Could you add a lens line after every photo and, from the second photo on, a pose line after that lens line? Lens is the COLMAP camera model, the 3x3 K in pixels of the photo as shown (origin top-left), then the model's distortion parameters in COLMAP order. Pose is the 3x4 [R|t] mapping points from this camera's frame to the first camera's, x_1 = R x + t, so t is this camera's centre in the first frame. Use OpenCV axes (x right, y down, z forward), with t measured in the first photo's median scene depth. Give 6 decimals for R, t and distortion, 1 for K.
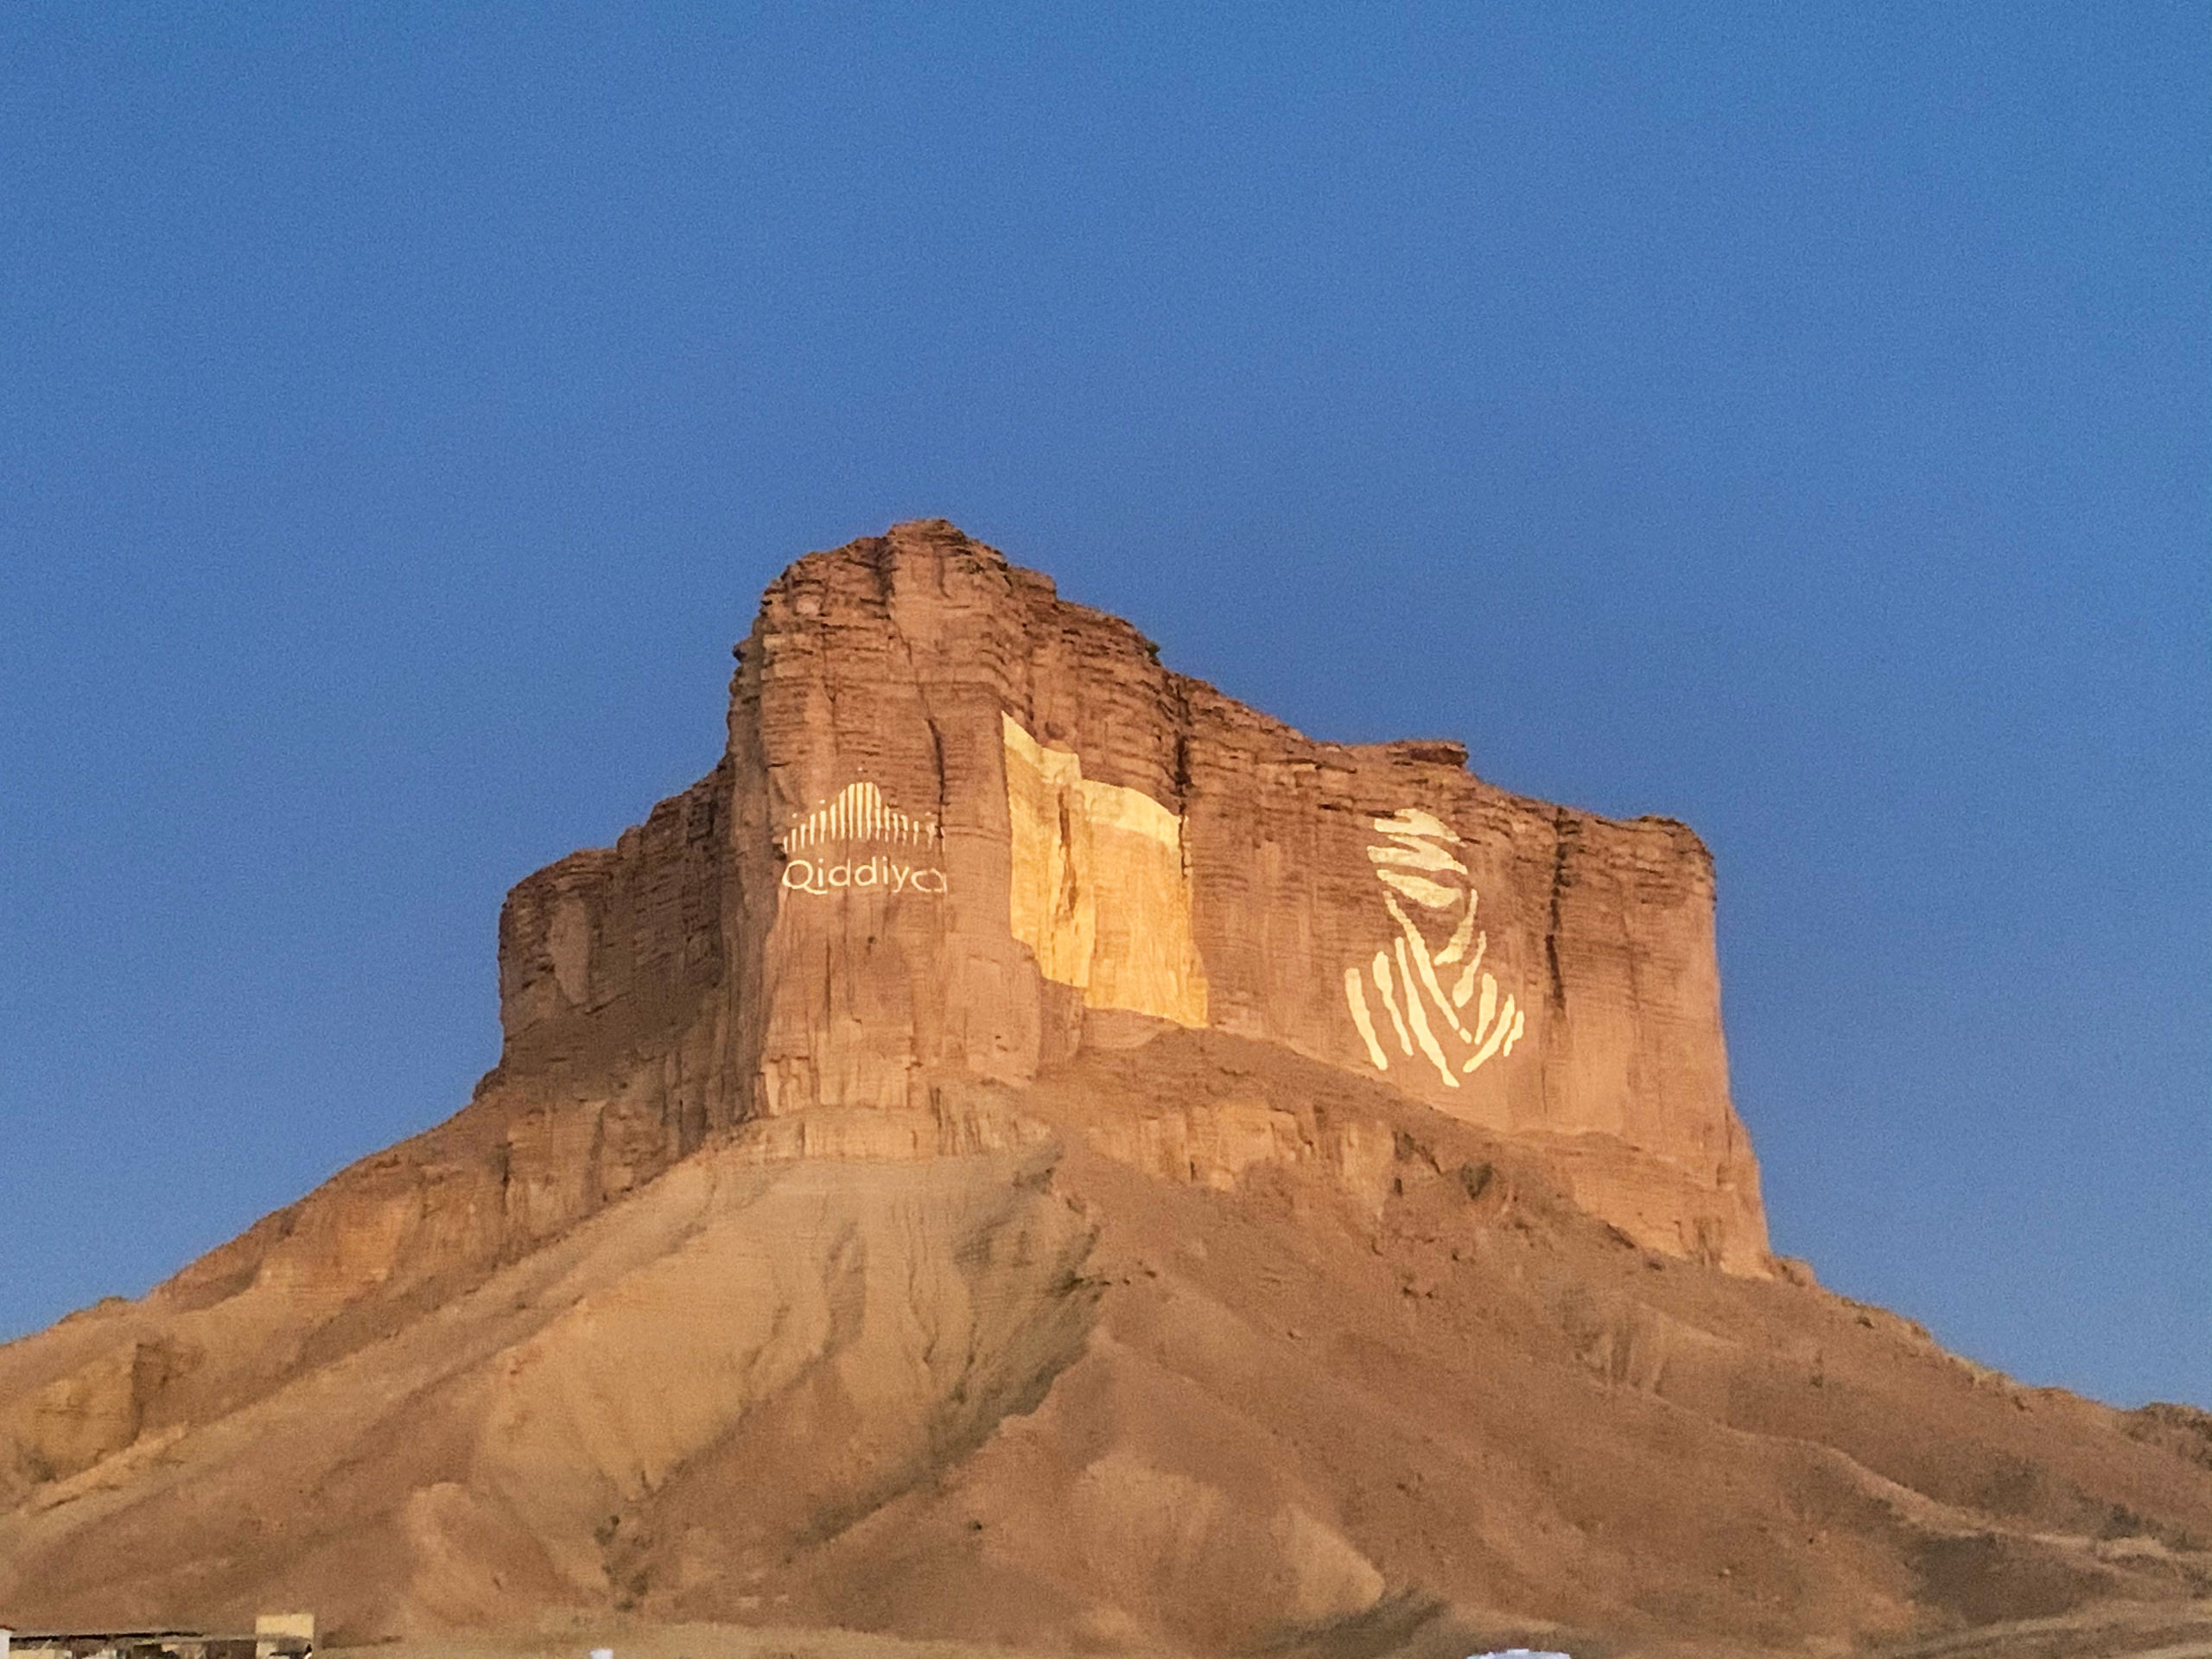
lens RADIAL K [[3321.4, 0, 1109.5], [0, 3321.4, 827.4], [0, 0, 1]] dist [0.090161, -0.029871]
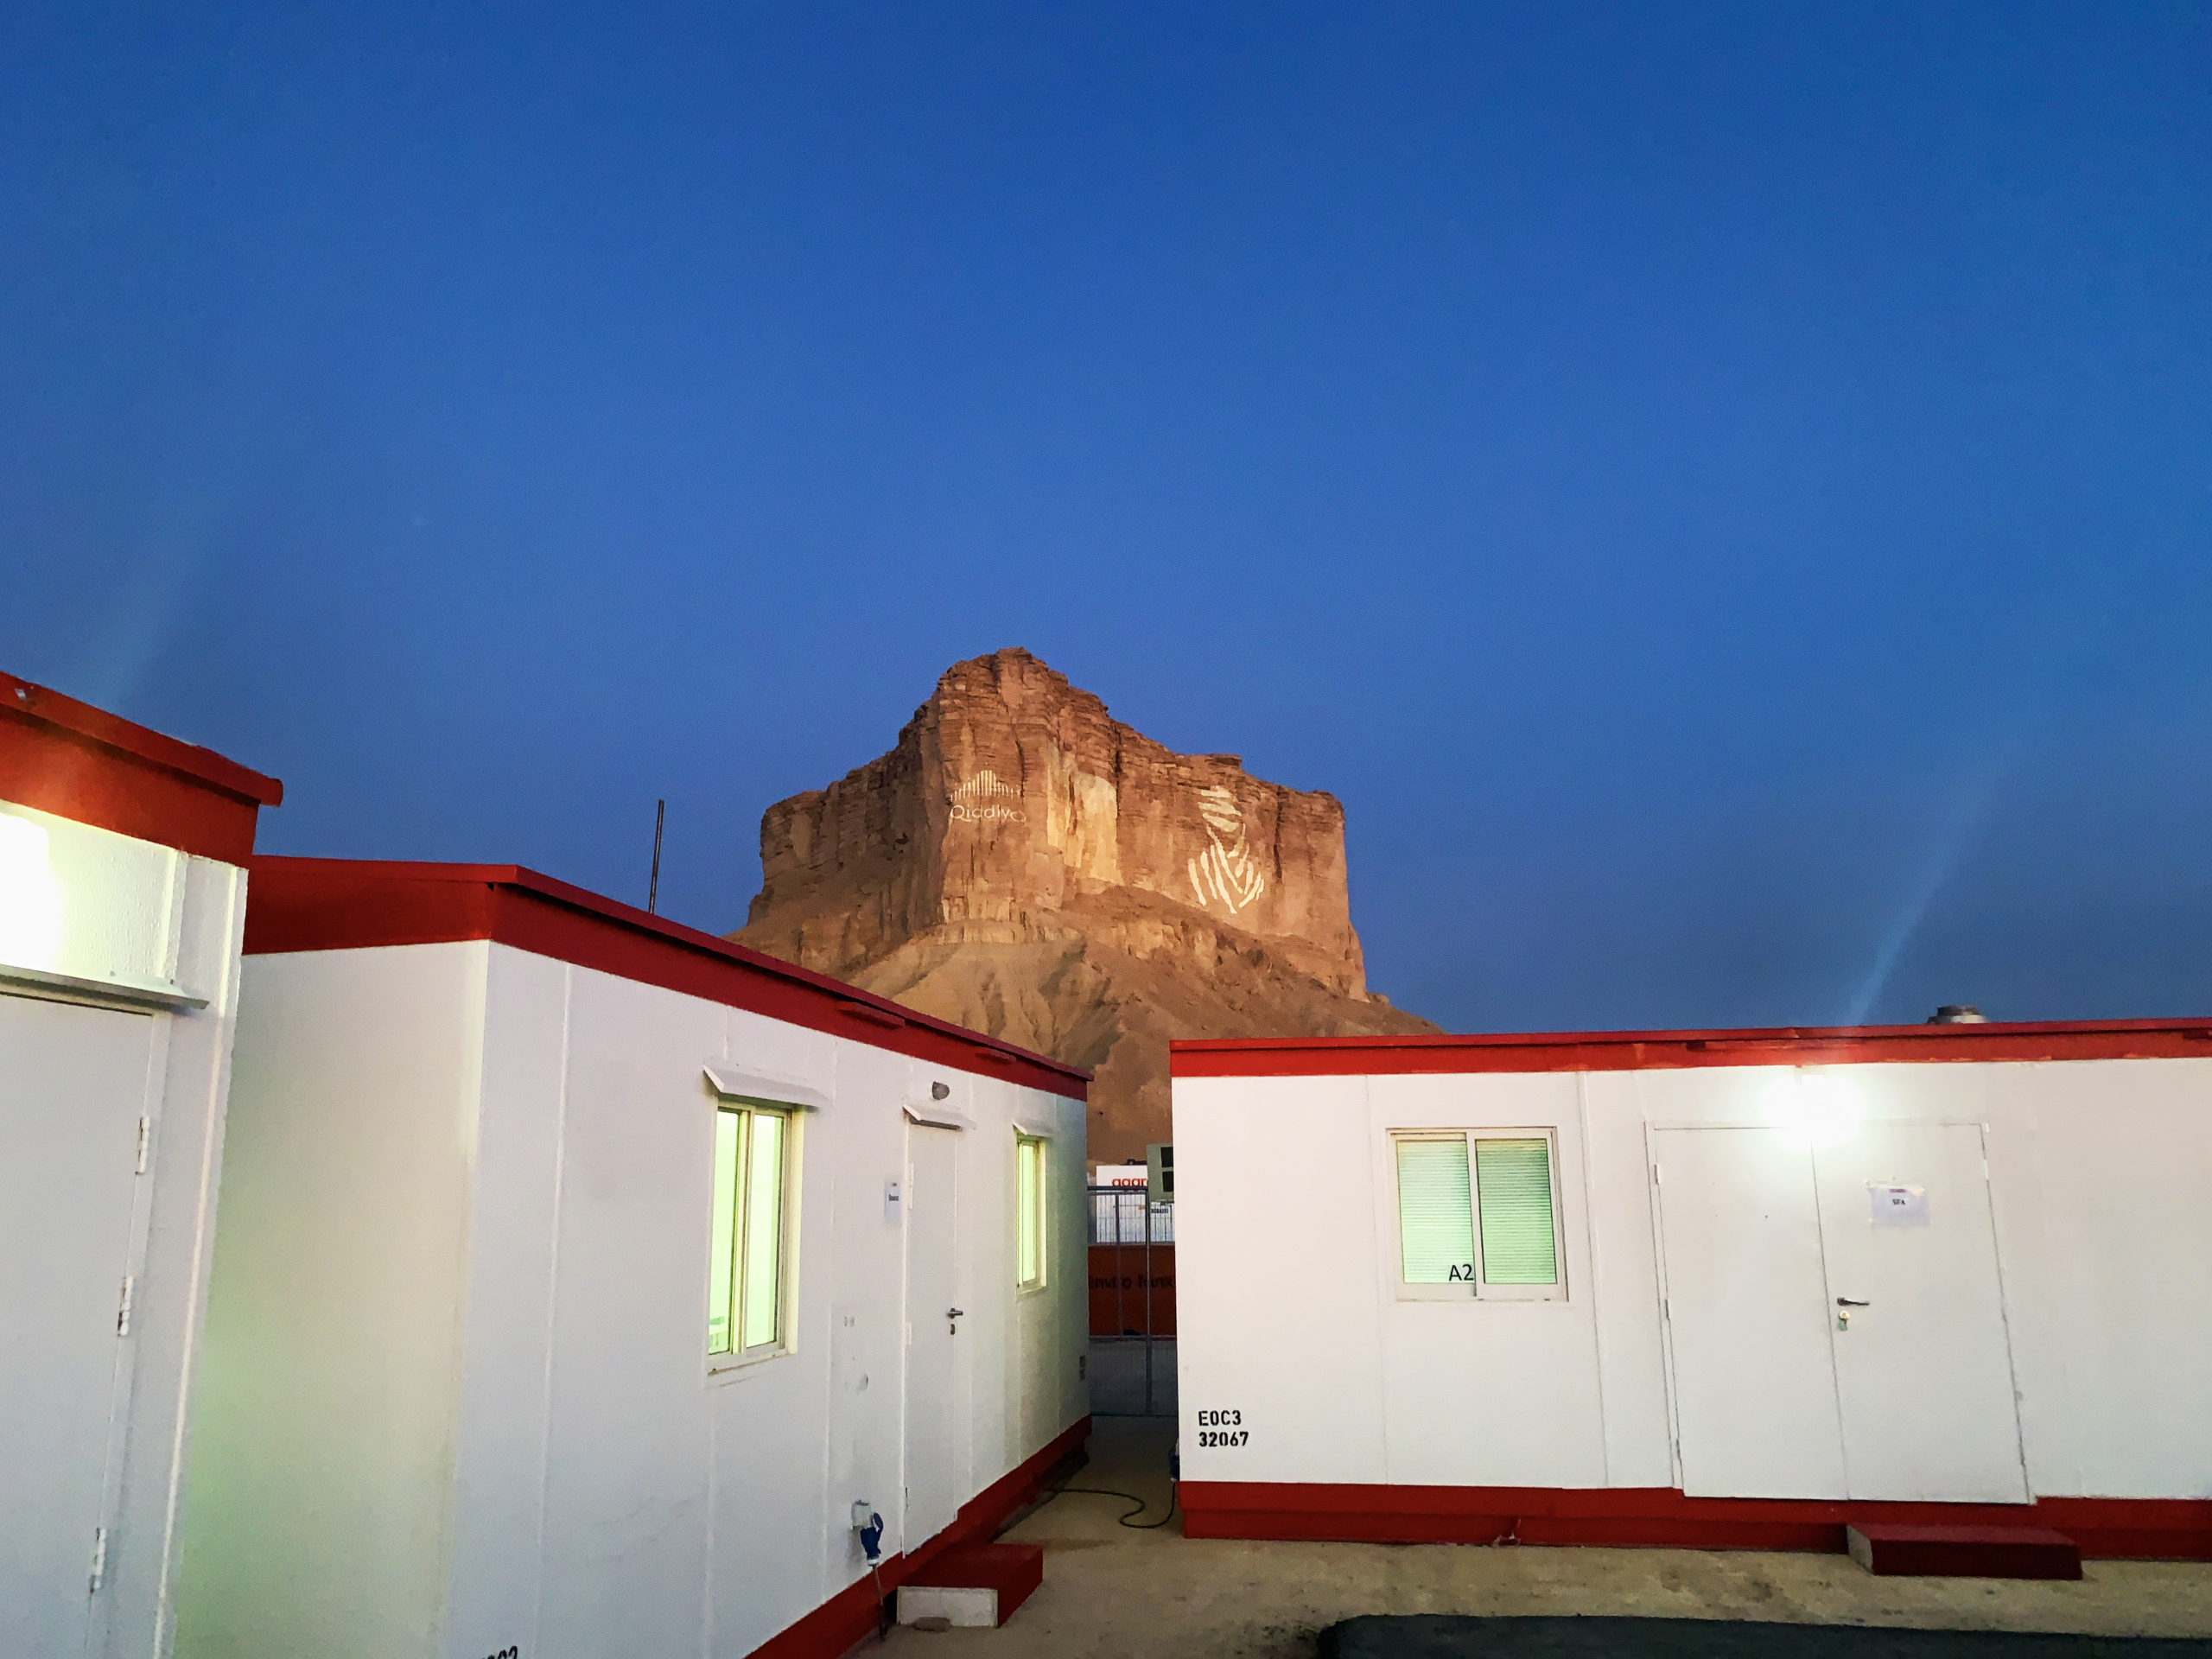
lens RADIAL K [[1625.8, 0, 1106.0], [0, 1625.8, 829.5], [0, 0, 1]] dist [0.069408, 0.000032]
pose [[0.995286, 0.025635, 0.093539, -0.090102], [-0.028905, 0.999011, 0.033781, -0.011985], [-0.092581, -0.036326, 0.995042, -0.057638]]
